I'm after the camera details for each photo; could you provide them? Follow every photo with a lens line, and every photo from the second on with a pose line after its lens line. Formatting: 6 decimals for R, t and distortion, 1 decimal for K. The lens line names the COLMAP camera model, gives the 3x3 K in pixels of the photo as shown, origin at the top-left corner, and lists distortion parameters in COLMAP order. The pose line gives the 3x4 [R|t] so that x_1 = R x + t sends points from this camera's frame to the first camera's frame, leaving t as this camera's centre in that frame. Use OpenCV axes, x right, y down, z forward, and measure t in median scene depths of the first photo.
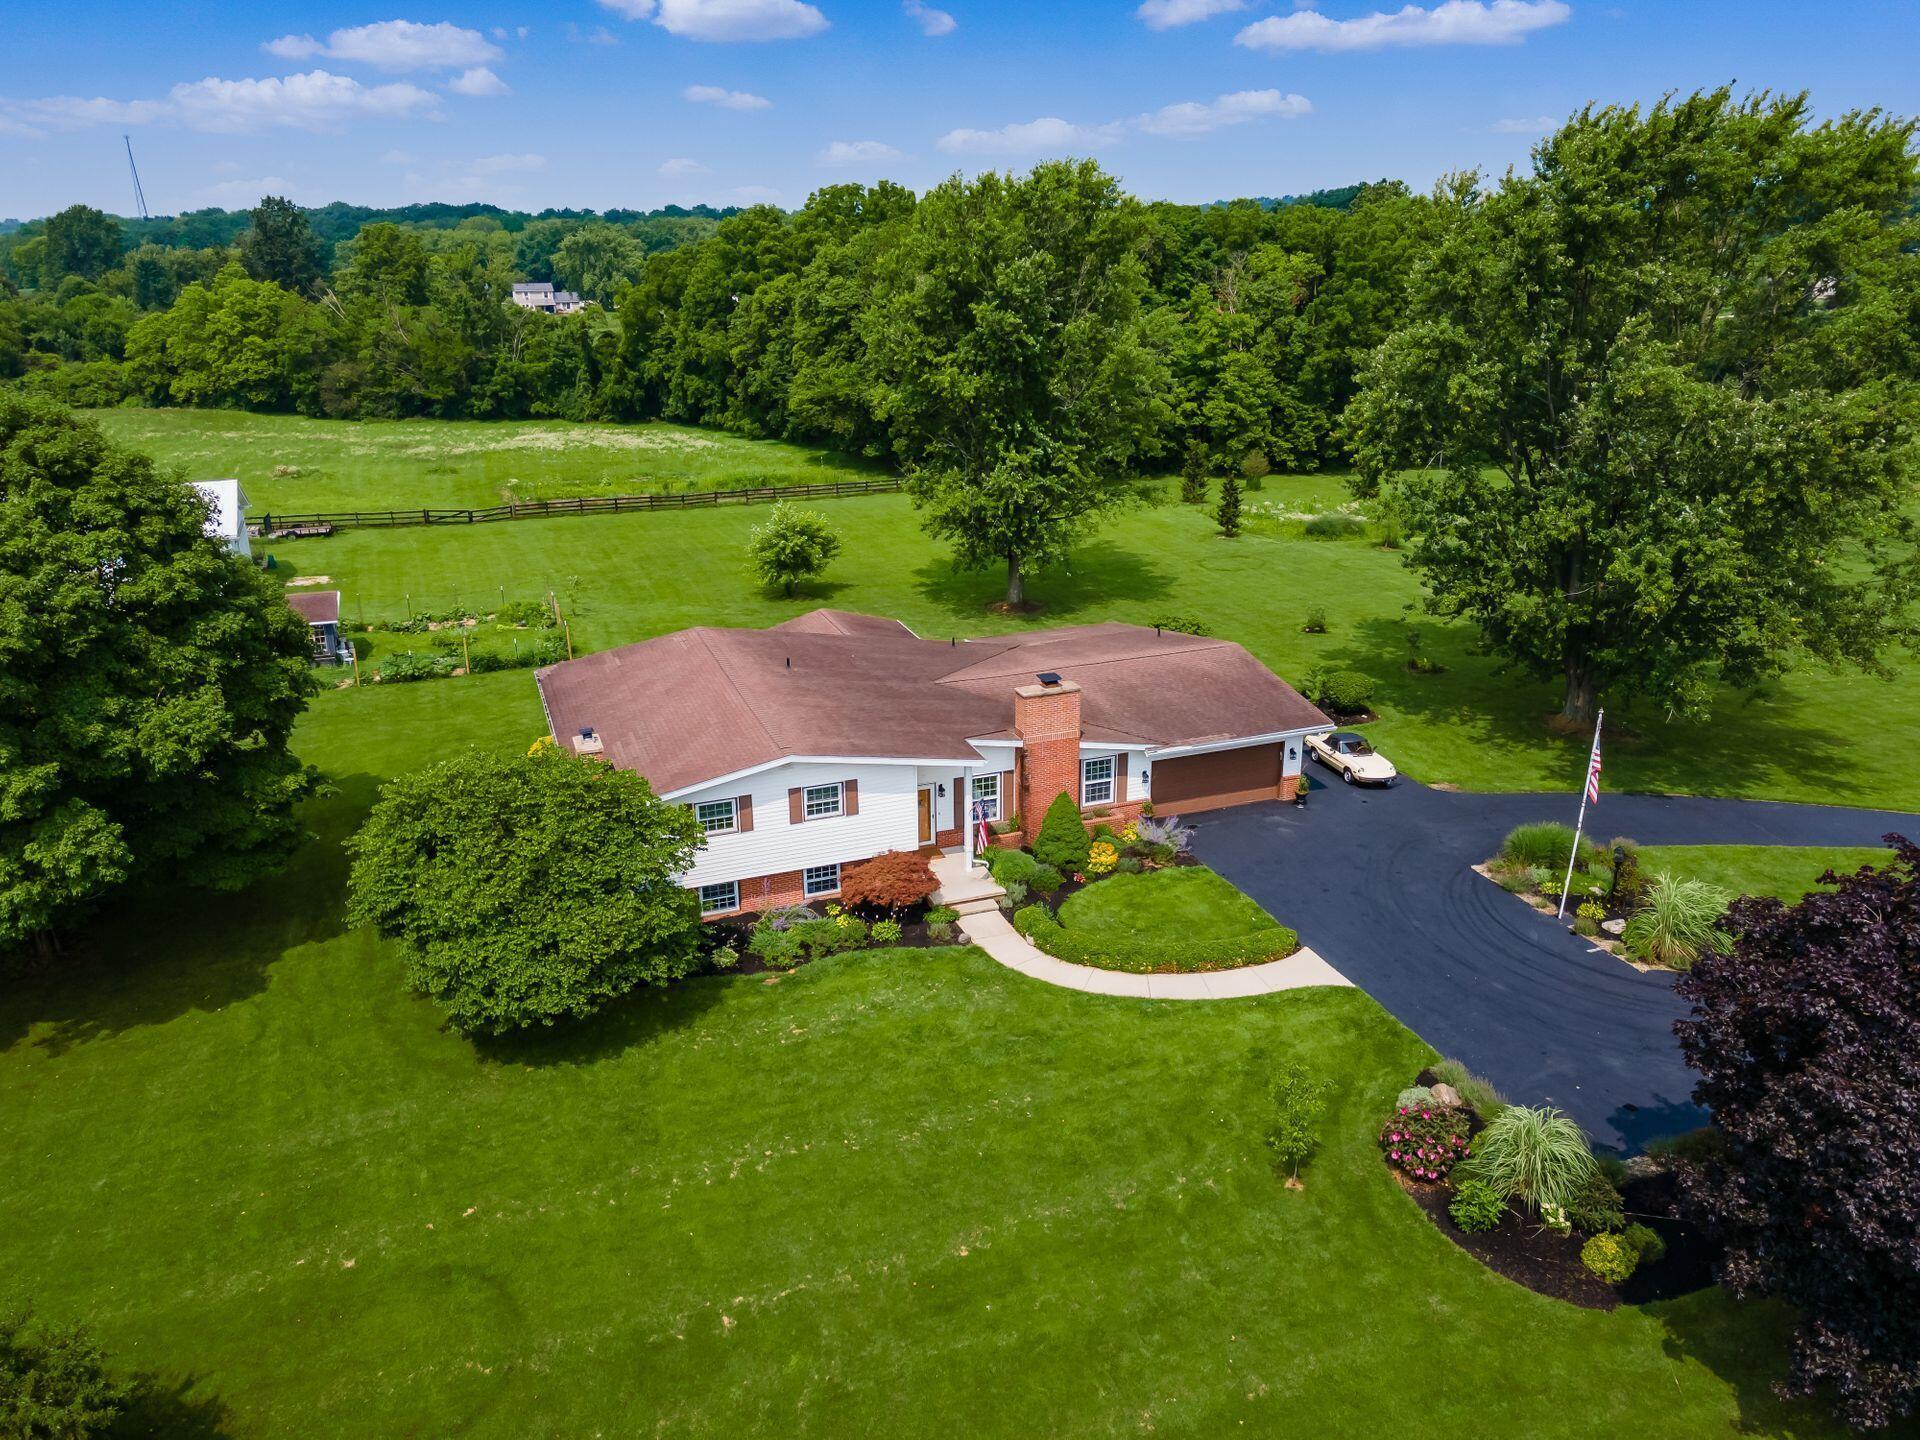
lens RADIAL K [[1381.0, 0, 960.0], [0, 1381.0, 720.0], [0, 0, 1]] dist [0.038807, 0.062160]
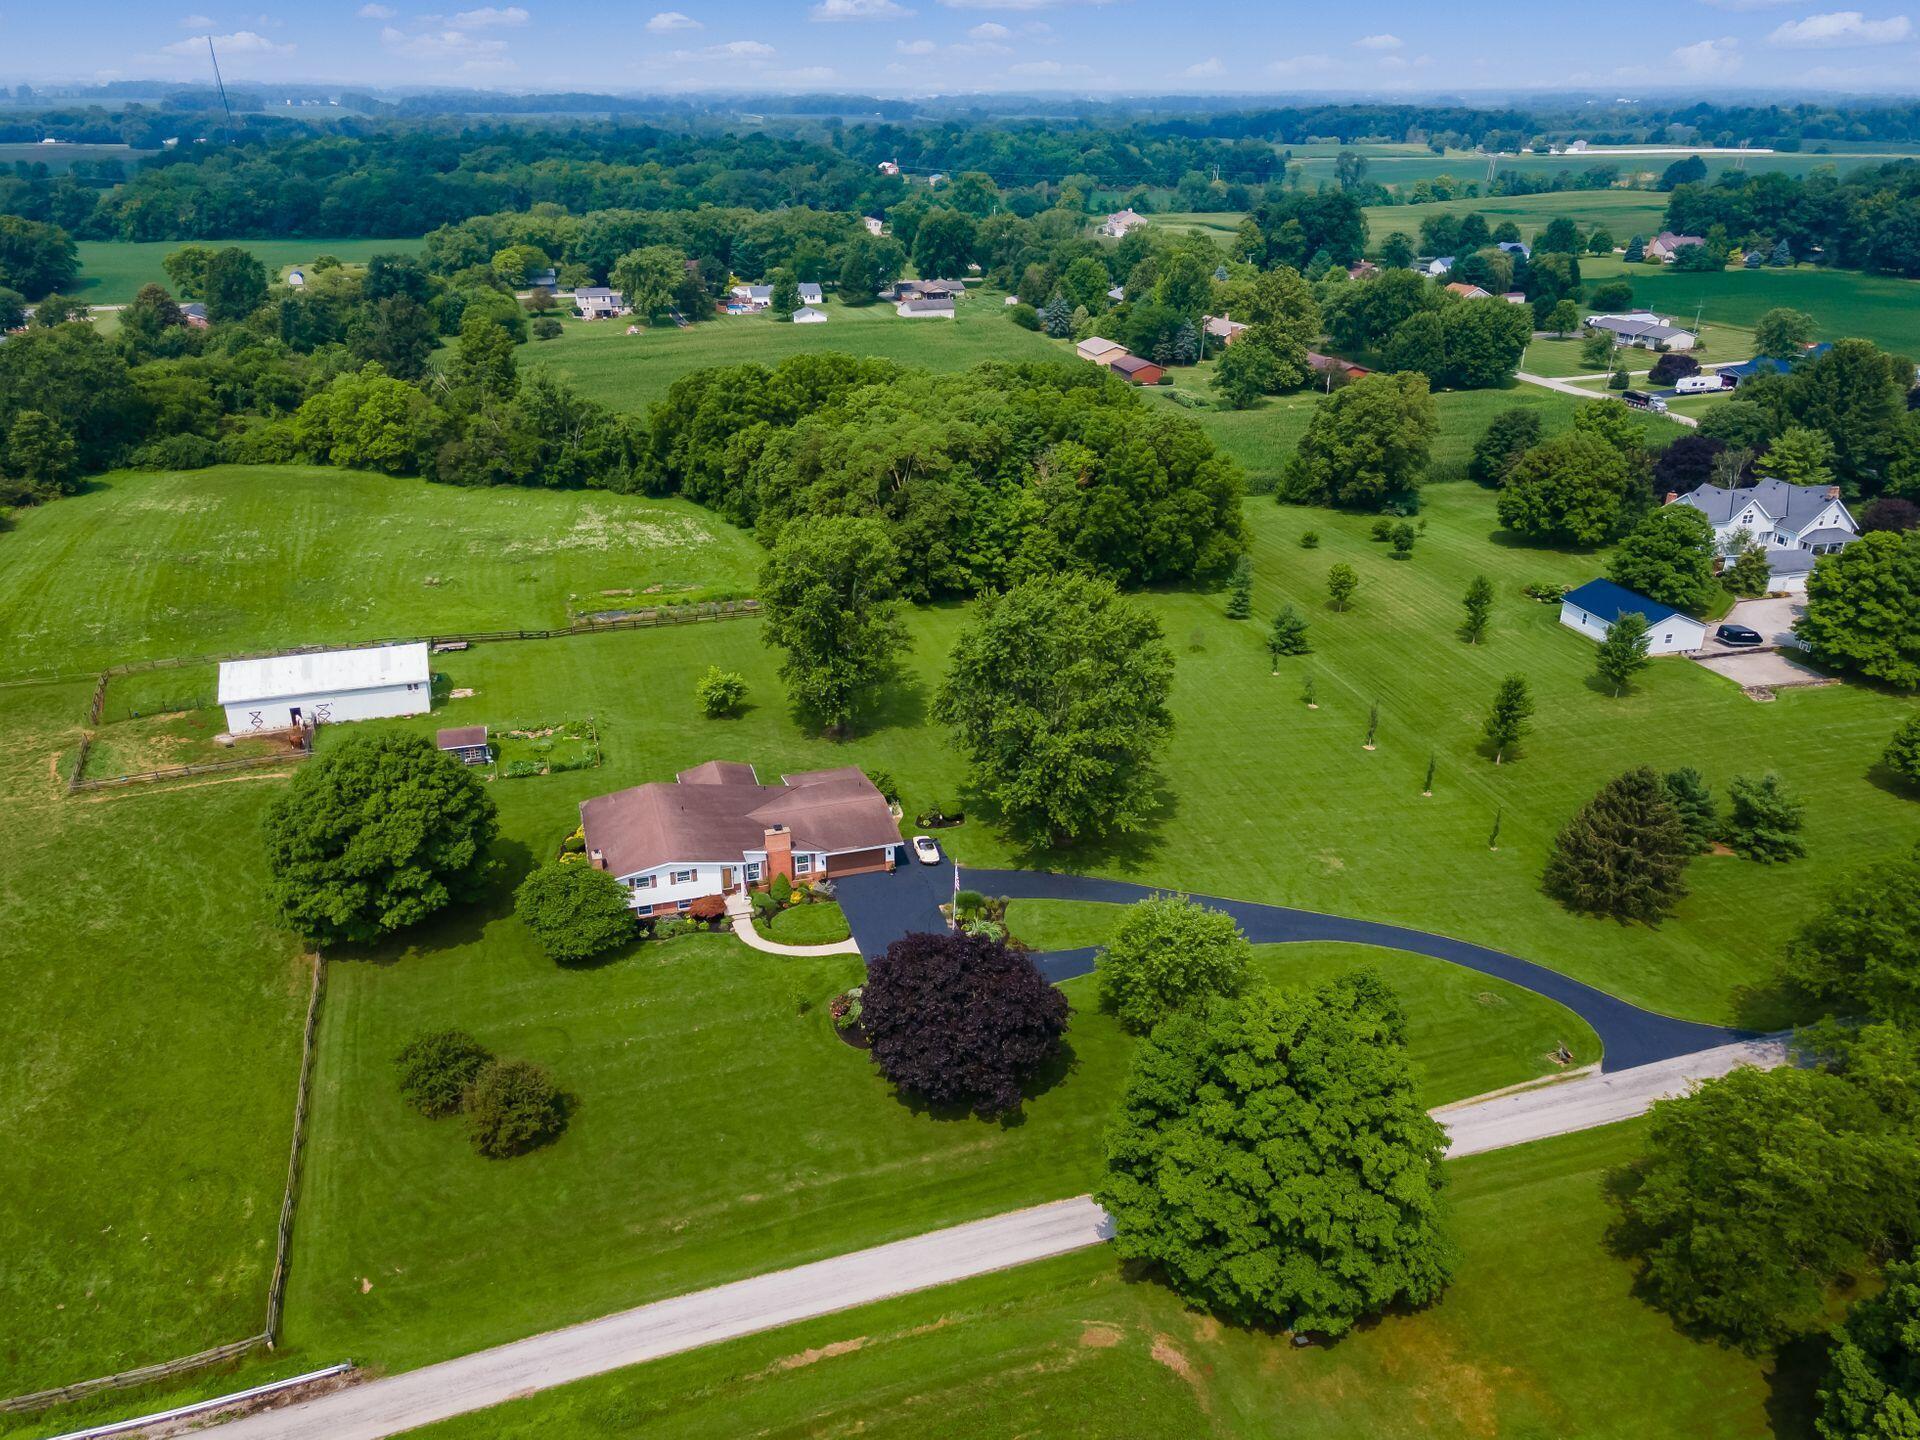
lens RADIAL K [[1381.0, 0, 960.0], [0, 1381.0, 720.0], [0, 0, 1]] dist [0.038807, 0.062160]
pose [[0.998687, 0.036077, -0.036374, 0.410206], [-0.033278, 0.996641, 0.074825, -0.362576], [0.038951, -0.073517, 0.996533, -1.282082]]
